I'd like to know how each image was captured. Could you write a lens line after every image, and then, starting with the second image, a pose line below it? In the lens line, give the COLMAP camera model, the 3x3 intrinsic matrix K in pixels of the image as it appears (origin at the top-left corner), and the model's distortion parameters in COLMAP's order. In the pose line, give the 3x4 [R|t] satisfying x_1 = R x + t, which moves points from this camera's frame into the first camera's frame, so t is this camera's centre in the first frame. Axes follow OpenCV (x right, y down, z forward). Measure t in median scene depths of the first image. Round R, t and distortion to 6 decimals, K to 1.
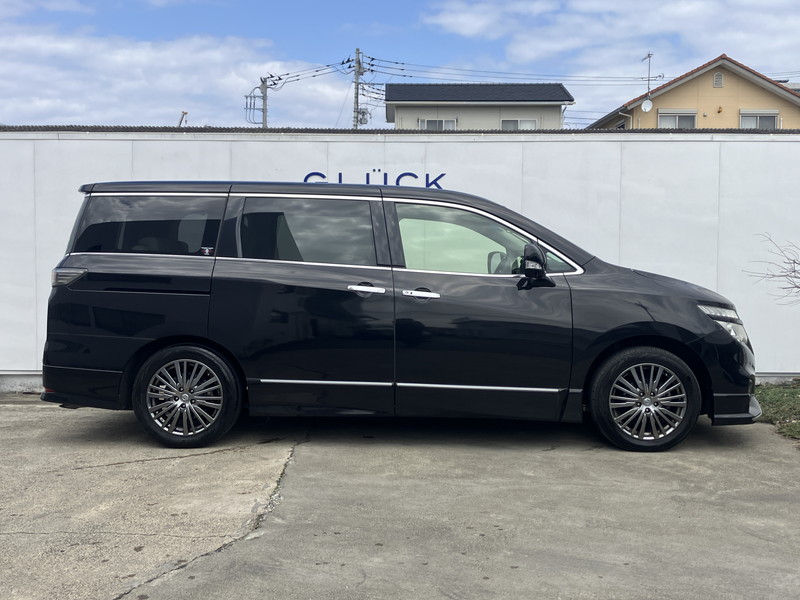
lens RADIAL K [[893.4, 0, 400.0], [0, 893.4, 300.0], [0, 0, 1]] dist [0.088586, -0.206929]
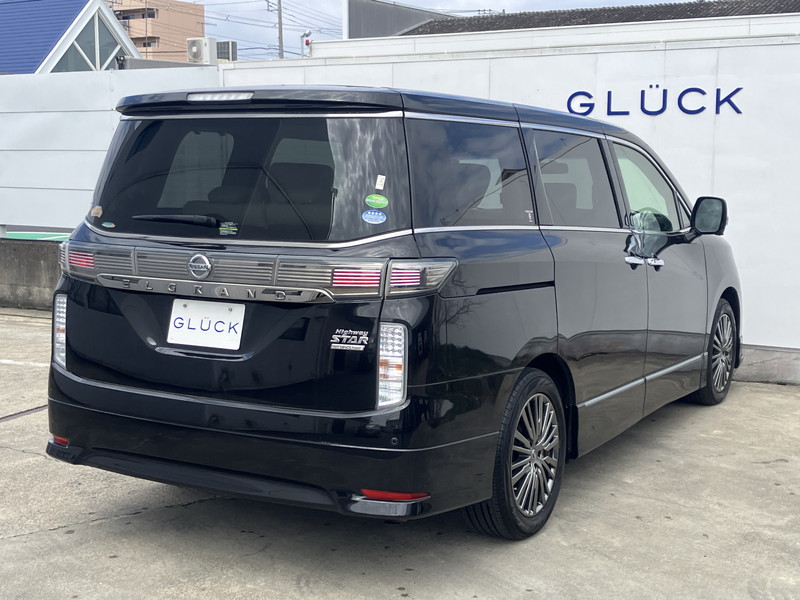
lens RADIAL K [[1128.3, 0, 400.0], [0, 1128.3, 300.0], [0, 0, 1]] dist [0.206772, -0.779677]
pose [[0.863411, 0.063239, -0.500523, 0.463457], [-0.024862, 0.996241, 0.082984, -0.052478], [0.503889, -0.059206, 0.861737, -0.001893]]
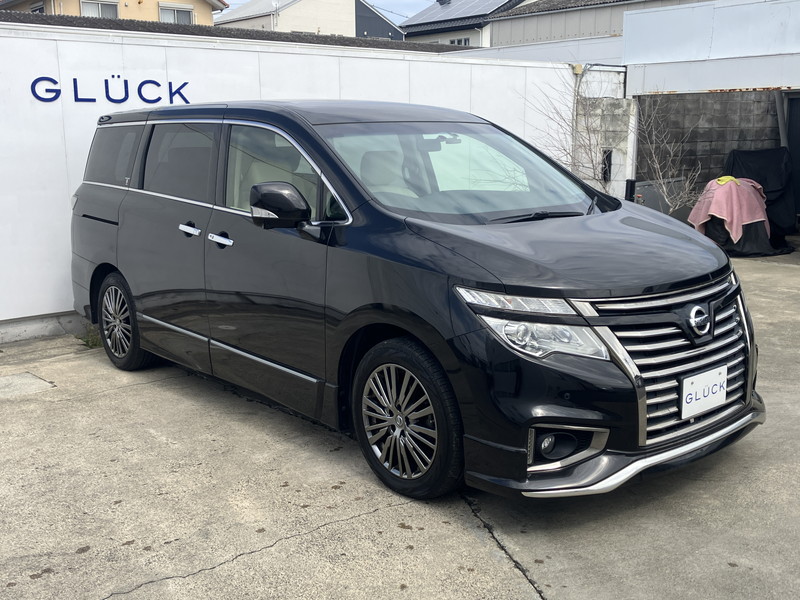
lens RADIAL K [[868.8, 0, 400.0], [0, 868.8, 300.0], [0, 0, 1]] dist [-0.004882, 0.002239]
pose [[0.763451, -0.134031, 0.631806, -0.590318], [0.048946, 0.987424, 0.150327, -0.065834], [-0.644009, -0.083843, 0.760410, 0.237877]]
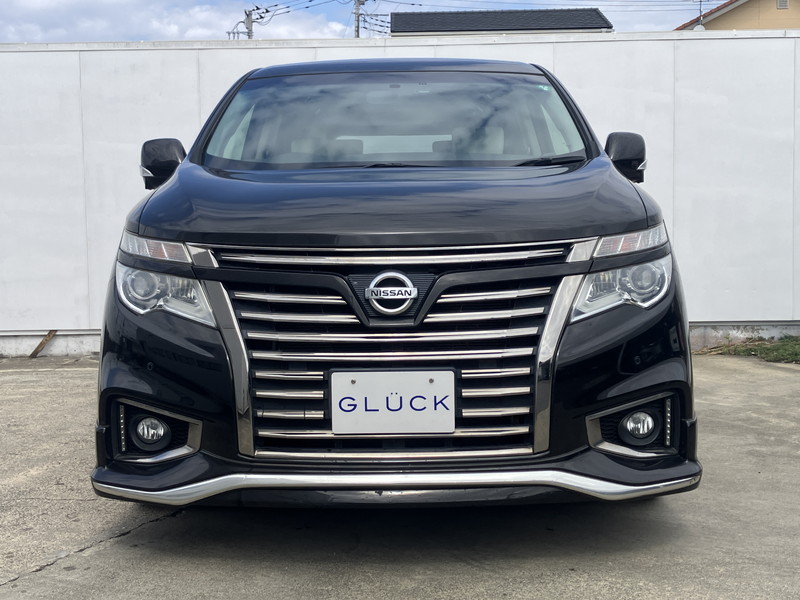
lens RADIAL K [[1026.1, 0, 400.0], [0, 1026.1, 300.0], [0, 0, 1]] dist [0.142211, -0.402733]
pose [[0.999772, -0.016790, -0.013193, 0.008000], [0.017116, 0.999541, 0.025014, 0.049809], [0.012767, -0.025234, 0.999600, 0.072401]]
